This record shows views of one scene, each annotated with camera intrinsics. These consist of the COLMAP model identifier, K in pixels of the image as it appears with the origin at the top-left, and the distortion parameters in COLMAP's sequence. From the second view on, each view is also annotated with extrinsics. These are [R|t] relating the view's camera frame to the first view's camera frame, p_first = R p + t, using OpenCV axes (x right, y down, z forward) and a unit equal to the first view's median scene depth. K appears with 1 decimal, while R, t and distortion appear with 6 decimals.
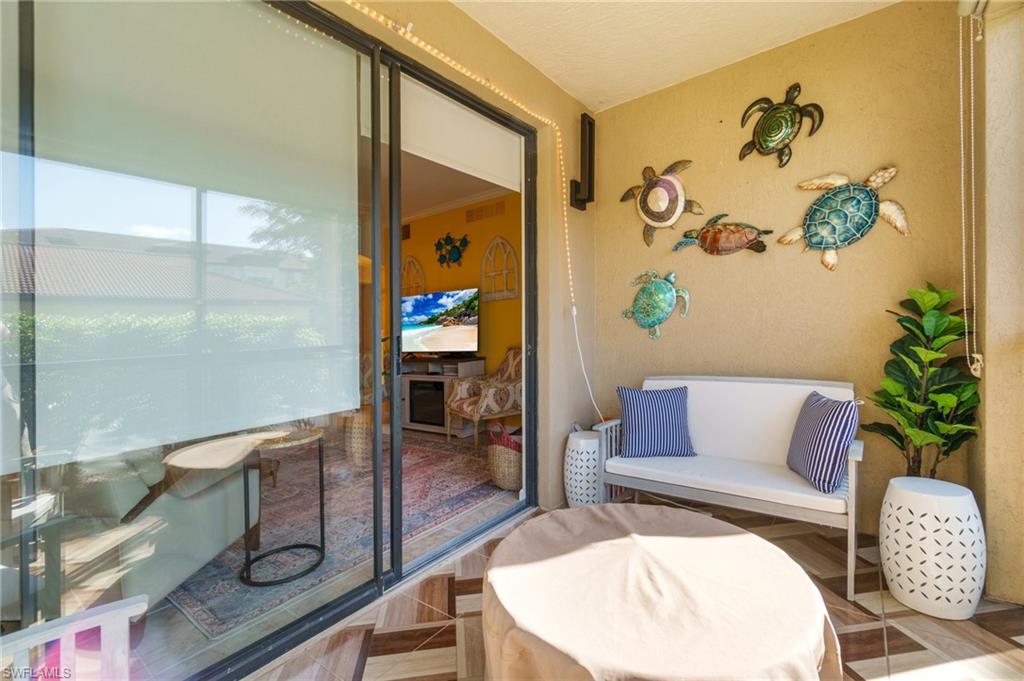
lens RADIAL K [[444.9, 0, 510.1], [0, 444.9, 332.9], [0, 0, 1]] dist [-0.002328, -0.000333]
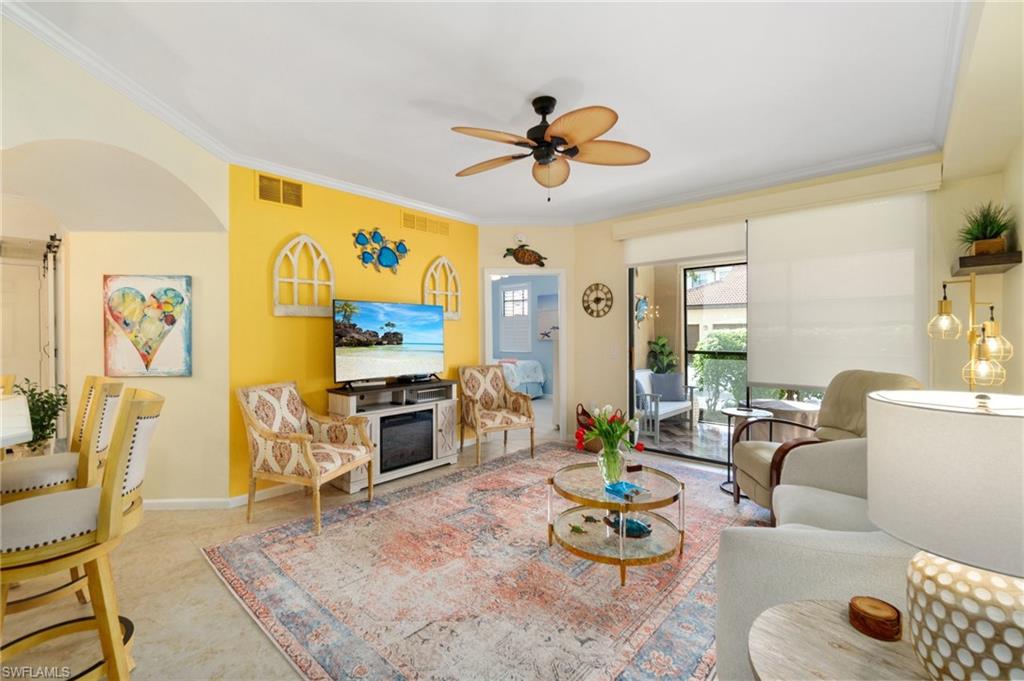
lens RADIAL K [[440.9, 0, 513.8], [0, 440.9, 339.5], [0, 0, 1]] dist [-0.003324, 0.000015]
pose [[0.054284, 0.026112, 0.998184, -1.268358], [-0.002920, 0.999658, -0.025991, -0.005088], [-0.998521, -0.001504, 0.054342, 0.989956]]
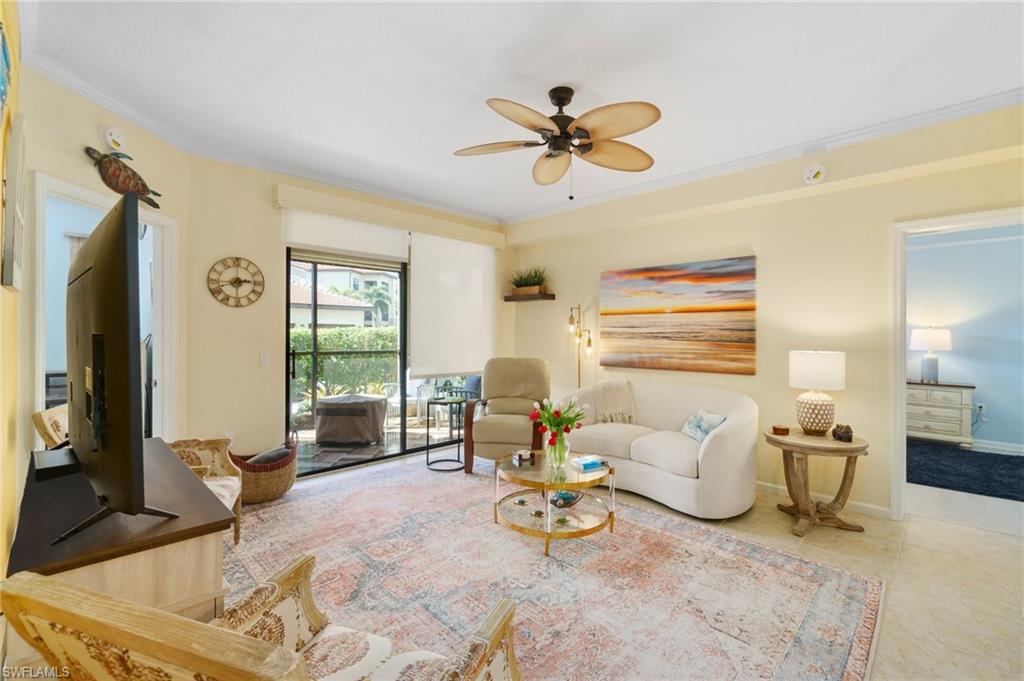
lens RADIAL K [[448.4, 0, 502.7], [0, 448.4, 333.9], [0, 0, 1]] dist [-0.002738, -0.000296]
pose [[-0.992375, 0.033615, 0.118586, -0.581253], [0.032762, 0.999421, -0.009132, -0.026094], [-0.118824, -0.005177, -0.992902, 1.652550]]
